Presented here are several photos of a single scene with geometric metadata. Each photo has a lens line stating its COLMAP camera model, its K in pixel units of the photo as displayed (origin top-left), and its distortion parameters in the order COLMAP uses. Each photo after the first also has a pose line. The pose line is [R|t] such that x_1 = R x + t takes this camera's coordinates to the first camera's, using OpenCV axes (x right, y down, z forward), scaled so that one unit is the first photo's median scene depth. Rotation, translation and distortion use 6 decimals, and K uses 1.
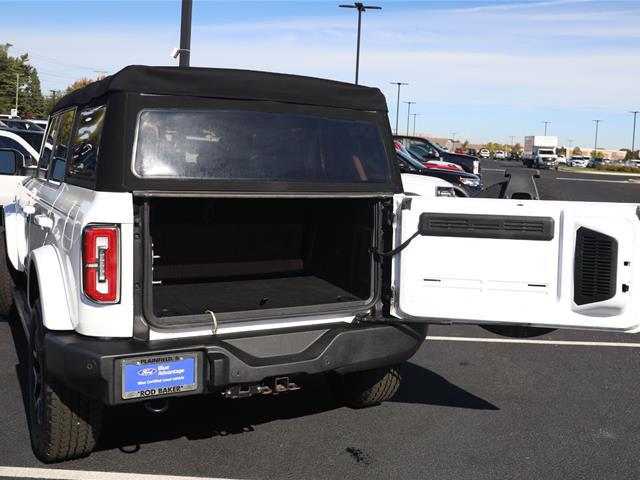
lens RADIAL K [[664.2, 0, 388.9], [0, 664.2, 207.3], [0, 0, 1]] dist [-0.023219, 0.000000]
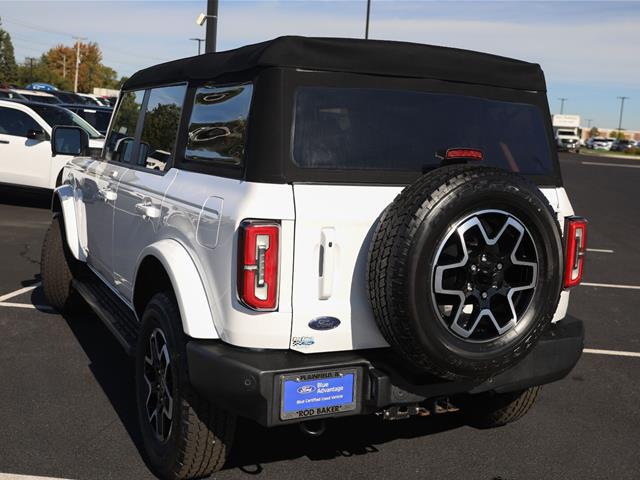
lens RADIAL K [[722.9, 0, 344.8], [0, 722.9, 221.1], [0, 0, 1]] dist [-0.003843, 0.000000]
pose [[0.998013, 0.021306, -0.059300, -0.249458], [-0.018734, 0.998874, 0.043590, -0.015656], [0.060162, -0.042392, 0.997288, 0.053885]]
